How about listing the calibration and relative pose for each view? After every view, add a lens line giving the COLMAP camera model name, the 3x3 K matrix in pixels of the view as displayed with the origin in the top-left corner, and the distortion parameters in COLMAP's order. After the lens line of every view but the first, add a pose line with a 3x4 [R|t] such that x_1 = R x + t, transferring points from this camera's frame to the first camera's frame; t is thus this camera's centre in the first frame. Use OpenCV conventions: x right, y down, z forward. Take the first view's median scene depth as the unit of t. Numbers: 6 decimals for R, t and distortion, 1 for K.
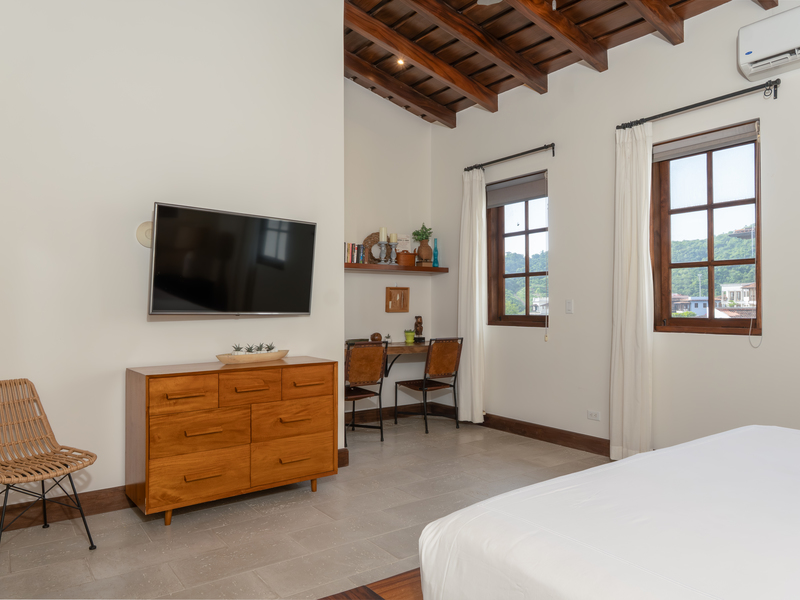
lens RADIAL K [[582.5, 0, 396.7], [0, 582.5, 295.0], [0, 0, 1]] dist [0.005986, -0.001070]
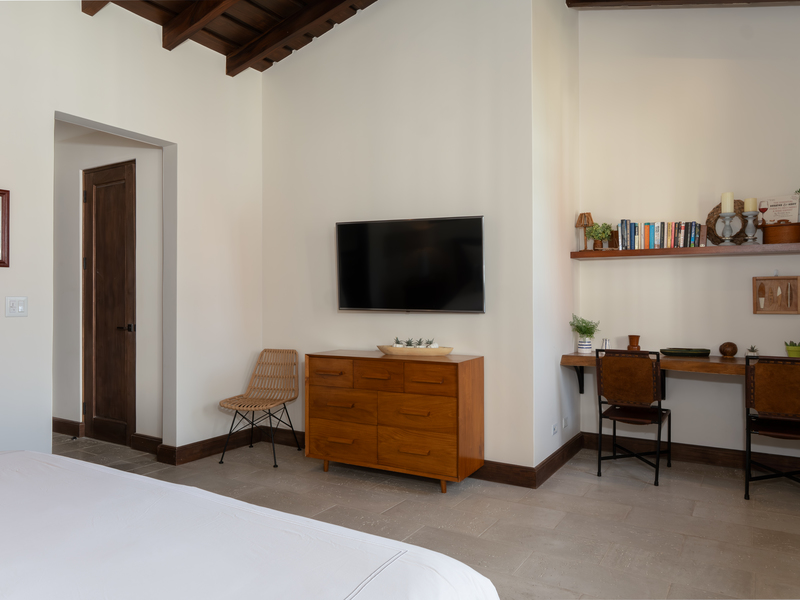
lens RADIAL K [[582.5, 0, 399.1], [0, 582.5, 305.4], [0, 0, 1]] dist [0.005986, -0.001070]
pose [[0.377857, 0.005197, -0.925849, 0.729189], [0.012118, 0.999871, 0.010558, 0.011426], [0.925785, -0.015208, 0.377746, 0.562915]]
